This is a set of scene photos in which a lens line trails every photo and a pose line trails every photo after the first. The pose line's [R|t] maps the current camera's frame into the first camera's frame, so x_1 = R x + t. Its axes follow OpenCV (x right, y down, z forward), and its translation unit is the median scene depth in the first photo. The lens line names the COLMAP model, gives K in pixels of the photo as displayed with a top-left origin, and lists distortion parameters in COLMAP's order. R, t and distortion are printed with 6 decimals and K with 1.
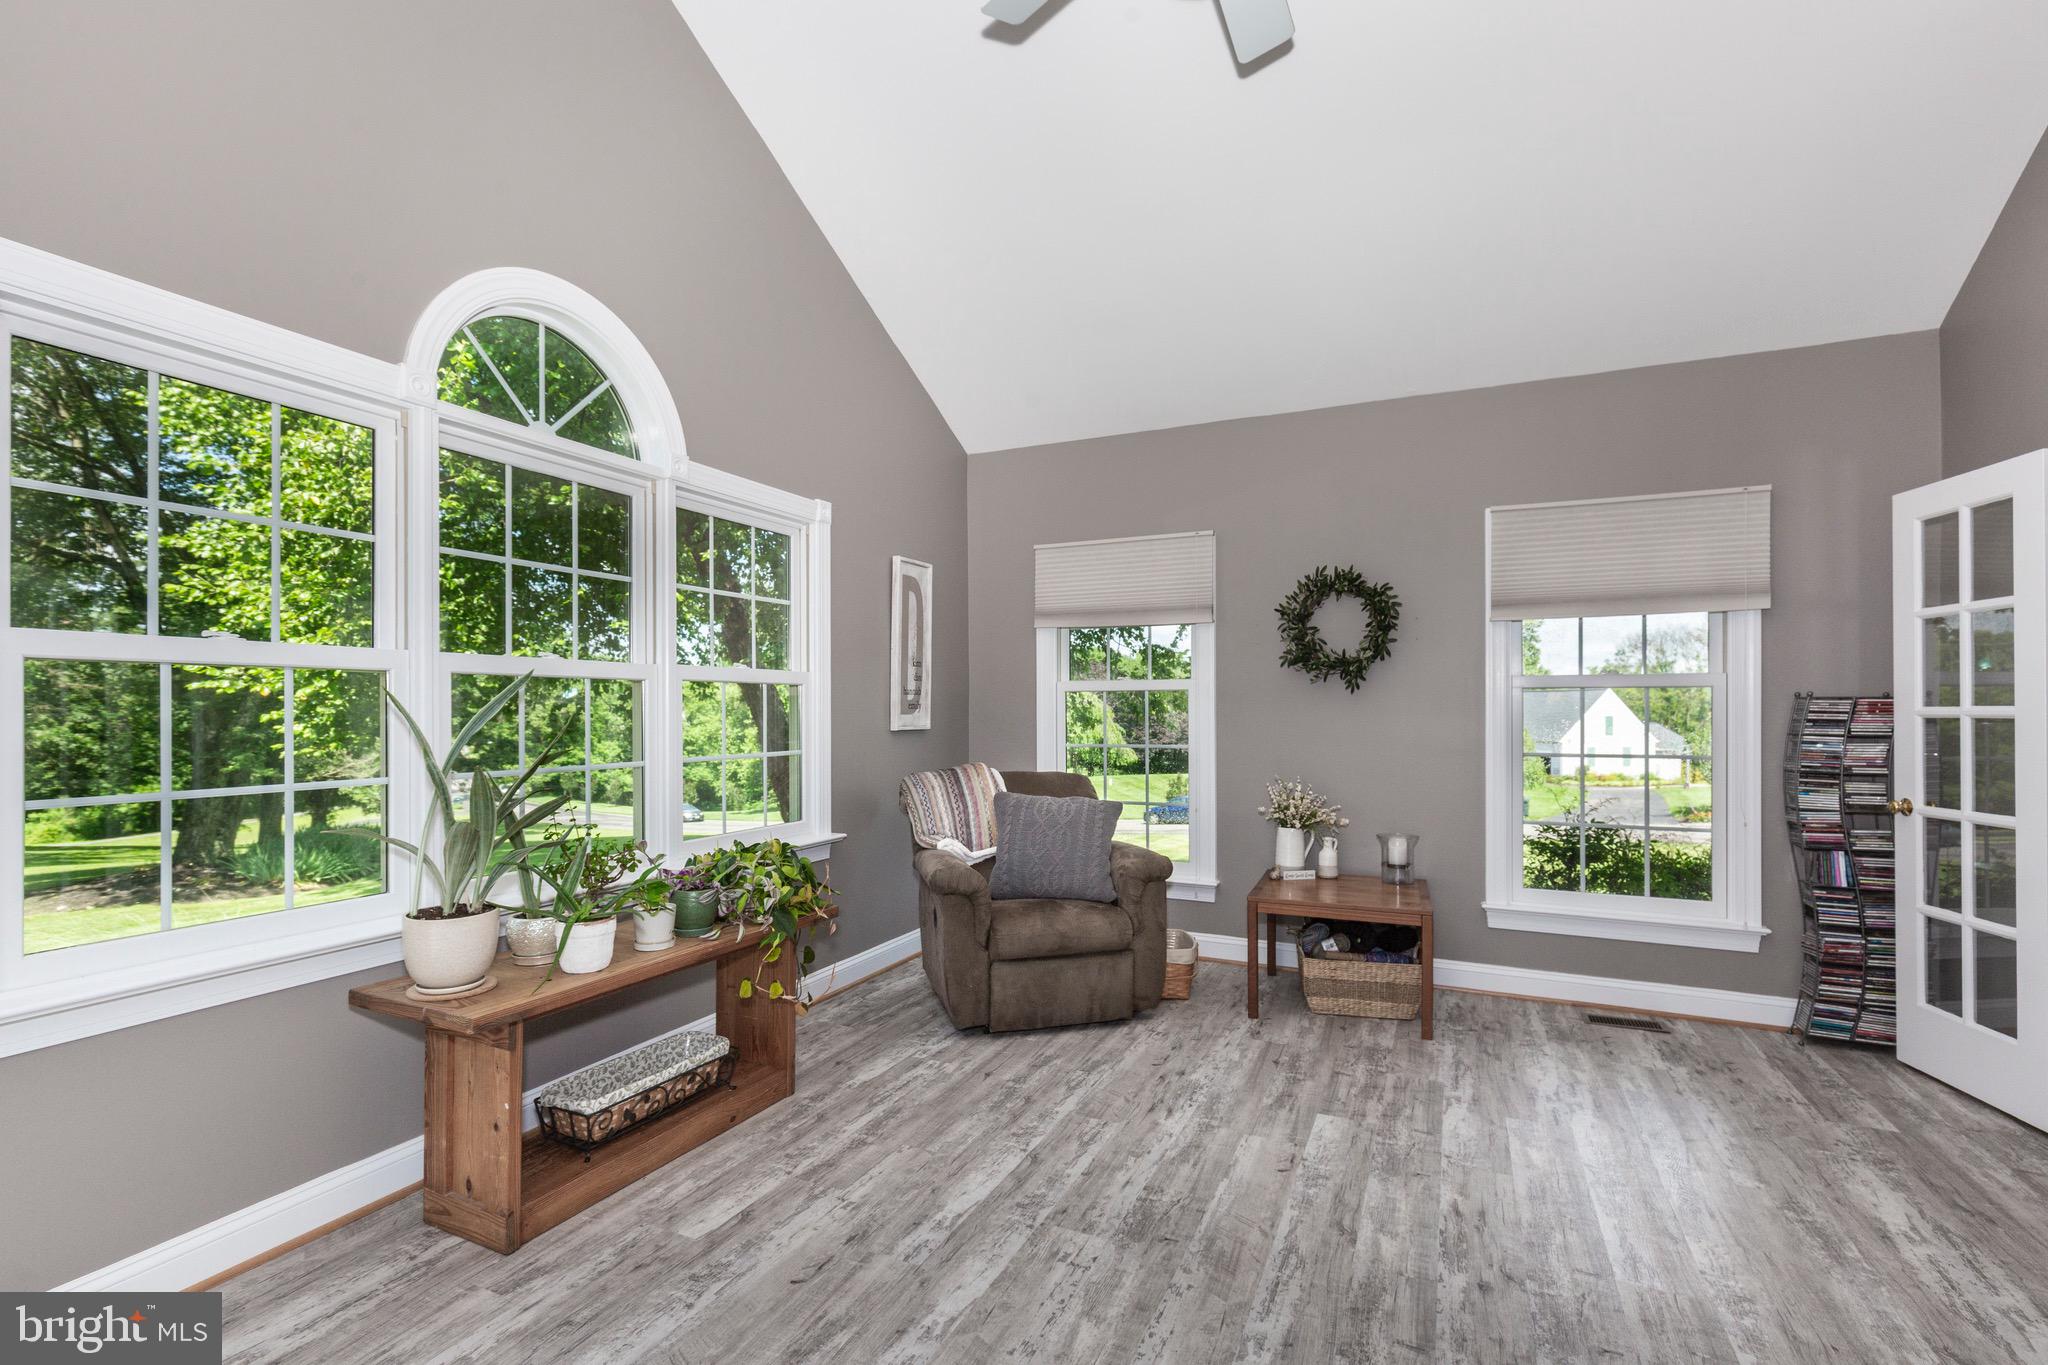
lens RADIAL K [[941.2, 0, 1010.9], [0, 941.2, 706.5], [0, 0, 1]] dist [0.001248, -0.000215]
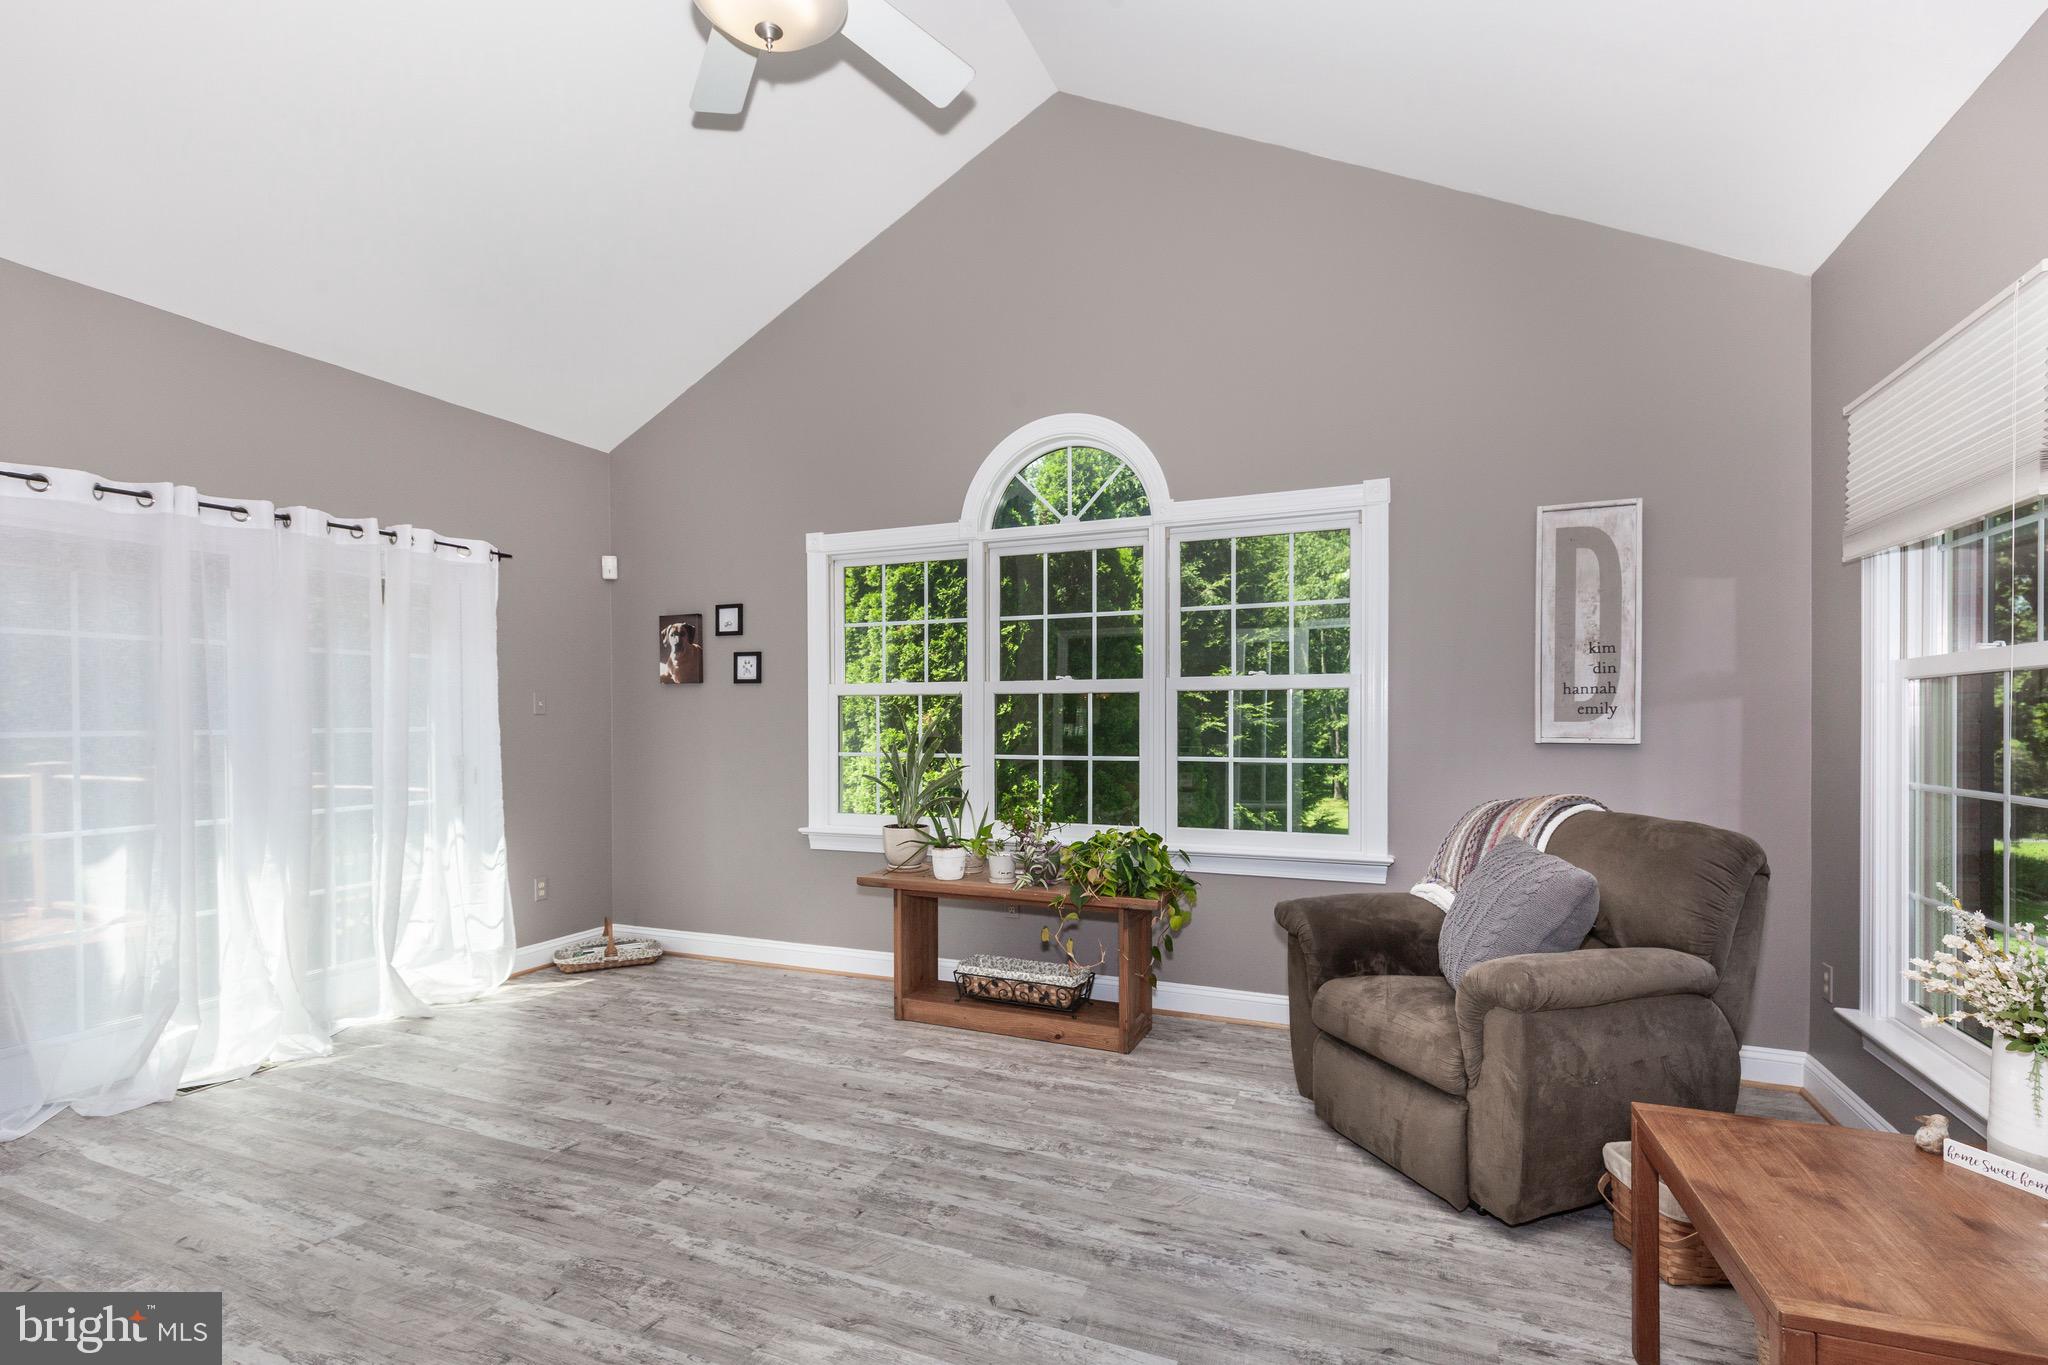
lens RADIAL K [[941.2, 0, 1010.9], [0, 941.2, 706.5], [0, 0, 1]] dist [0.001248, -0.000215]
pose [[0.035501, -0.007939, -0.999338, 0.974015], [0.005287, 0.999956, -0.007756, 0.000710], [0.999356, -0.005008, 0.035541, 0.889479]]
